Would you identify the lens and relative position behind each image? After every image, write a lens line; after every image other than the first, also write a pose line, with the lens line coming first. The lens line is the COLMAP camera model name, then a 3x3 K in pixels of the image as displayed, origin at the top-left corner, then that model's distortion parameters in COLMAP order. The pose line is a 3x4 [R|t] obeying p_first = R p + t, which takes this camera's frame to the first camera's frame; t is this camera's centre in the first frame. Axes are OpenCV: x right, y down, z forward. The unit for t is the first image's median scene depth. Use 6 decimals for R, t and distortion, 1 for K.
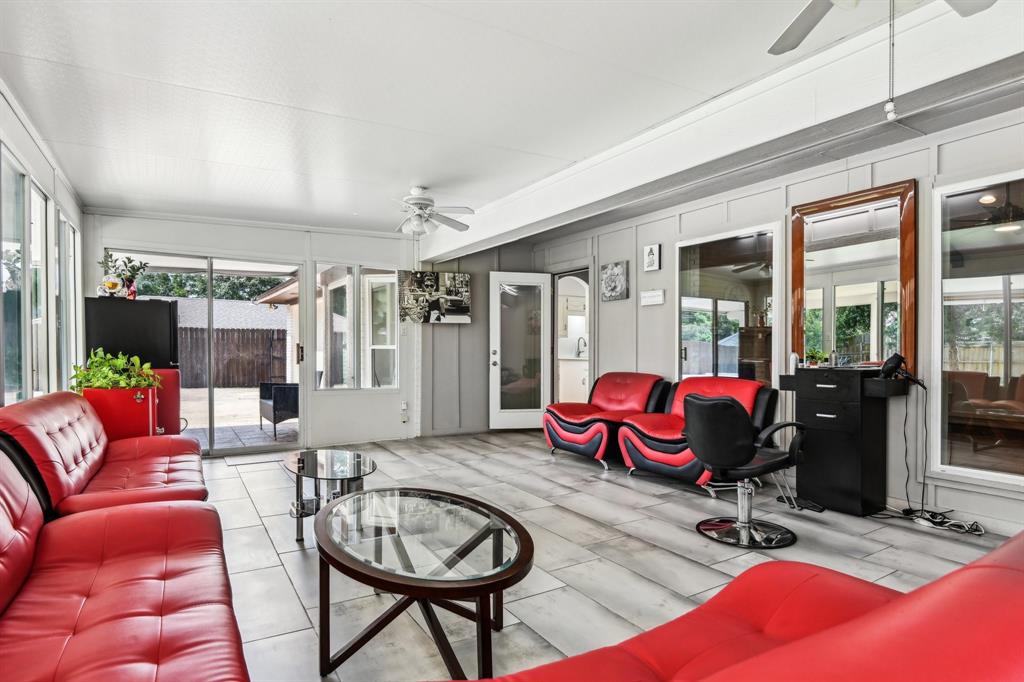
lens RADIAL K [[566.9, 0, 525.3], [0, 566.9, 355.4], [0, 0, 1]] dist [-0.002349, -0.000630]
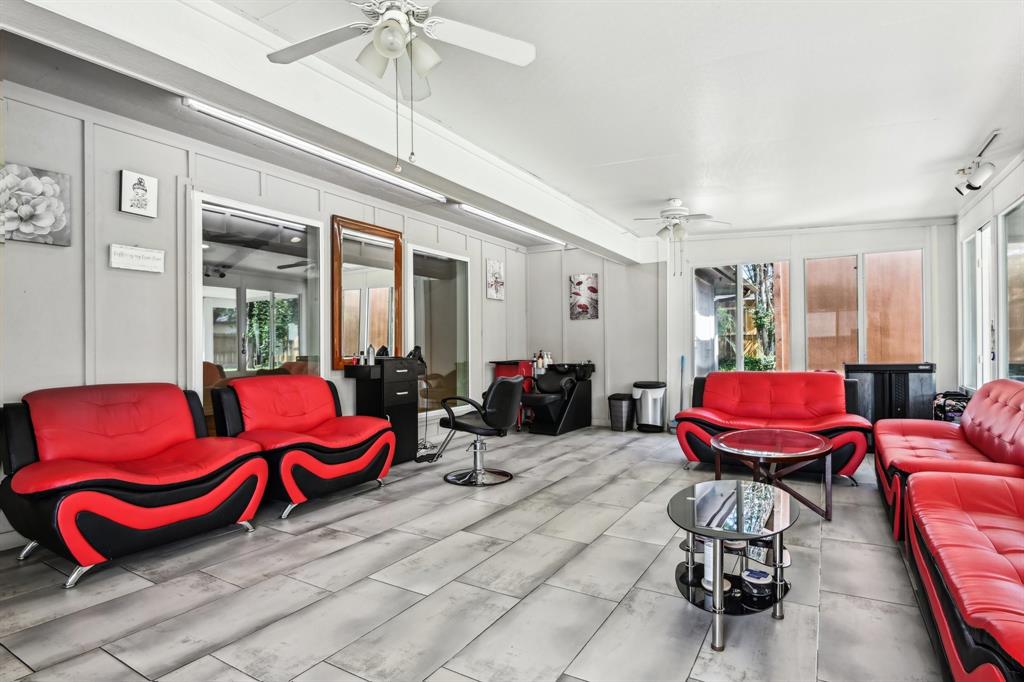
lens RADIAL K [[545.0, 0, 512.0], [0, 545.0, 341.0], [0, 0, 1]] dist [-0.015029, -0.000828]
pose [[-0.473845, 0.002363, 0.880605, -0.640685], [0.009102, 0.999956, 0.002215, -0.014495], [-0.880561, 0.009064, -0.473846, 1.228683]]
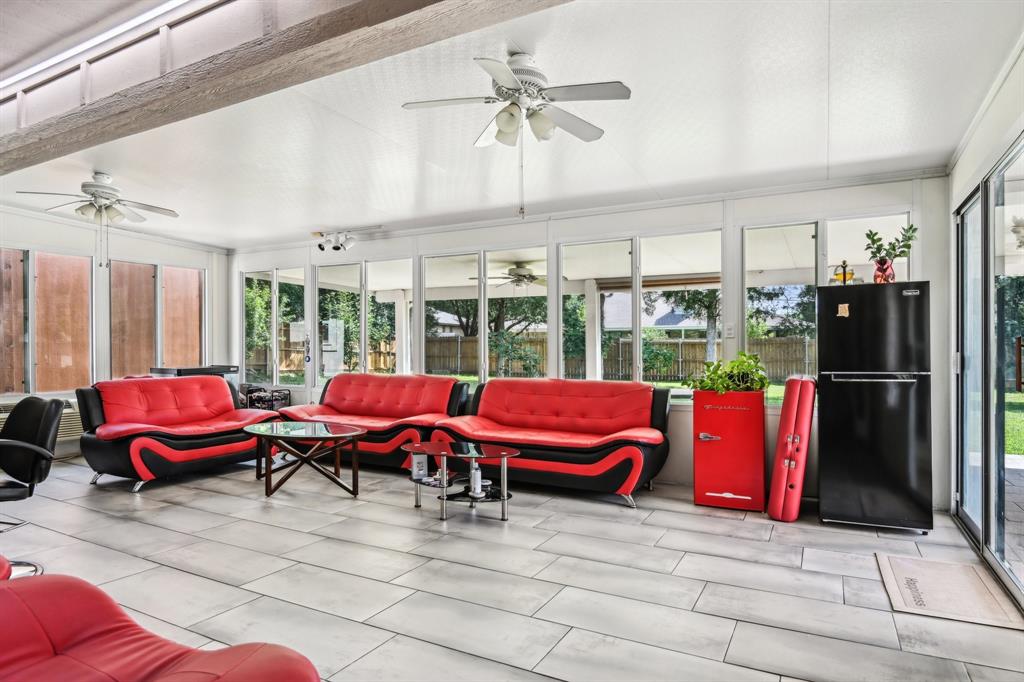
lens RADIAL K [[566.9, 0, 525.3], [0, 566.9, 355.4], [0, 0, 1]] dist [-0.002349, -0.000630]
pose [[-0.862962, -0.003282, -0.505259, 0.091552], [-0.012618, 0.999807, 0.015056, -0.016510], [0.505112, 0.019368, -0.862836, 1.619205]]
